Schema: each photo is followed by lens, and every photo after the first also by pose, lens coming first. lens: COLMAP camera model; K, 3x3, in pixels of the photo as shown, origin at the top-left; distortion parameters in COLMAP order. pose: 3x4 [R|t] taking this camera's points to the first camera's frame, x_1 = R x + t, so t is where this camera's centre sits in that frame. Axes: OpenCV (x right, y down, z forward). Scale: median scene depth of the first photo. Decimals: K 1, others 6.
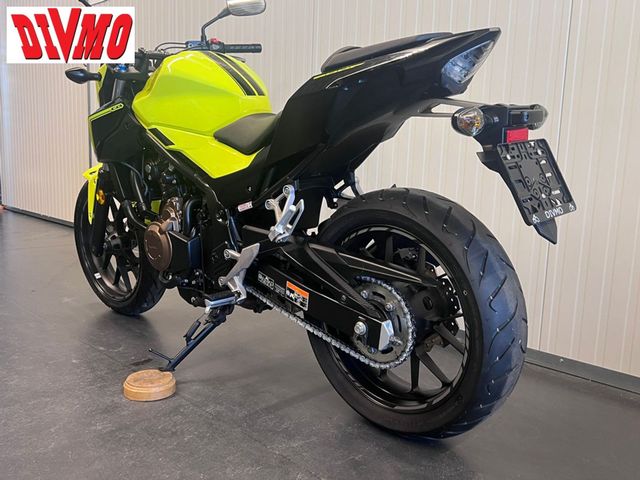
lens RADIAL K [[587.5, 0, 321.0], [0, 587.5, 243.4], [0, 0, 1]] dist [0.122821, 0.000000]
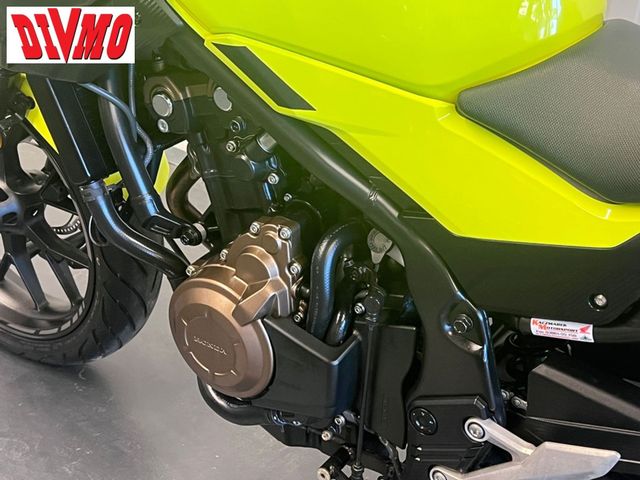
lens RADIAL K [[993.0, 0, 338.2], [0, 993.0, 238.4], [0, 0, 1]] dist [0.118026, 0.000000]
pose [[0.984756, -0.031641, 0.171041, -0.335127], [-0.027155, 0.943295, 0.330842, -0.286644], [-0.171810, -0.330444, 0.928056, 0.468815]]
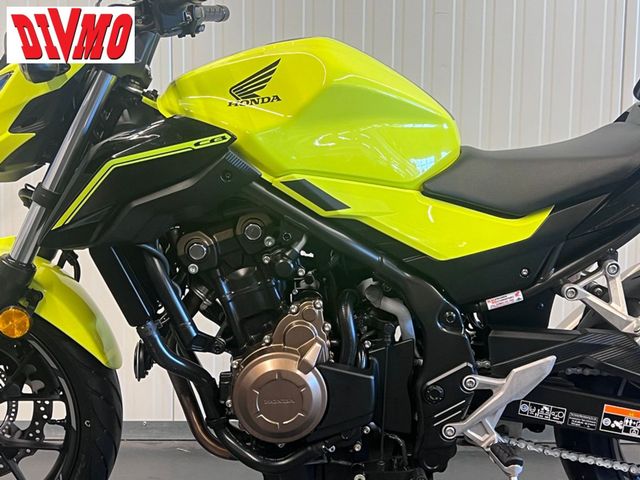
lens RADIAL K [[993.0, 0, 326.0], [0, 993.0, 237.7], [0, 0, 1]] dist [0.118026, 0.000000]
pose [[0.693500, -0.104188, 0.712883, -0.941669], [0.122078, 0.992173, 0.026247, -0.168276], [-0.710039, 0.068825, 0.700791, 0.372669]]
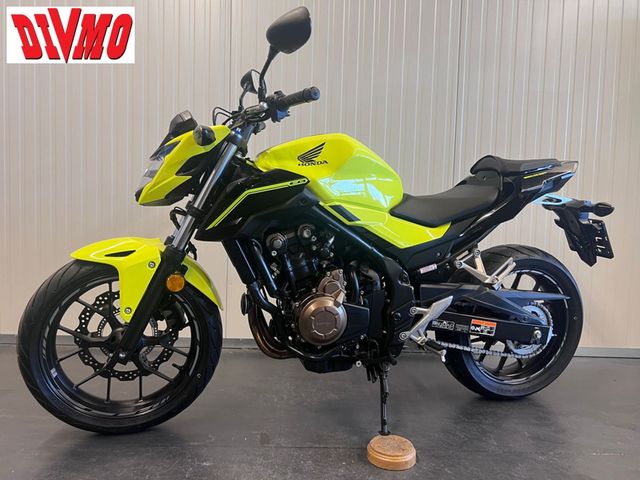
lens RADIAL K [[478.6, 0, 320.0], [0, 478.6, 239.1], [0, 0, 1]] dist [0.068964, -0.056260]
pose [[0.508027, -0.069010, 0.858572, -1.043186], [0.118820, 0.992870, 0.009498, -0.152066], [-0.853106, 0.097190, 0.512605, 0.633652]]
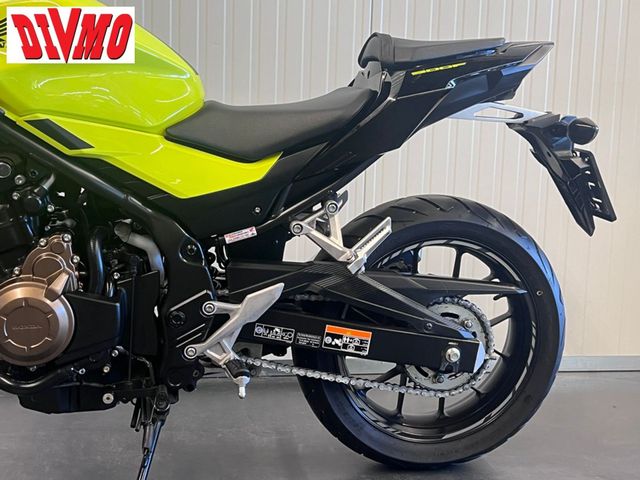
lens RADIAL K [[863.9, 0, 320.1], [0, 863.9, 237.9], [0, 0, 1]] dist [0.107677, 0.000000]
pose [[0.565915, -0.108672, 0.817270, -0.864580], [0.113383, 0.992115, 0.053409, -0.097933], [-0.816630, 0.062440, 0.573775, 0.313496]]
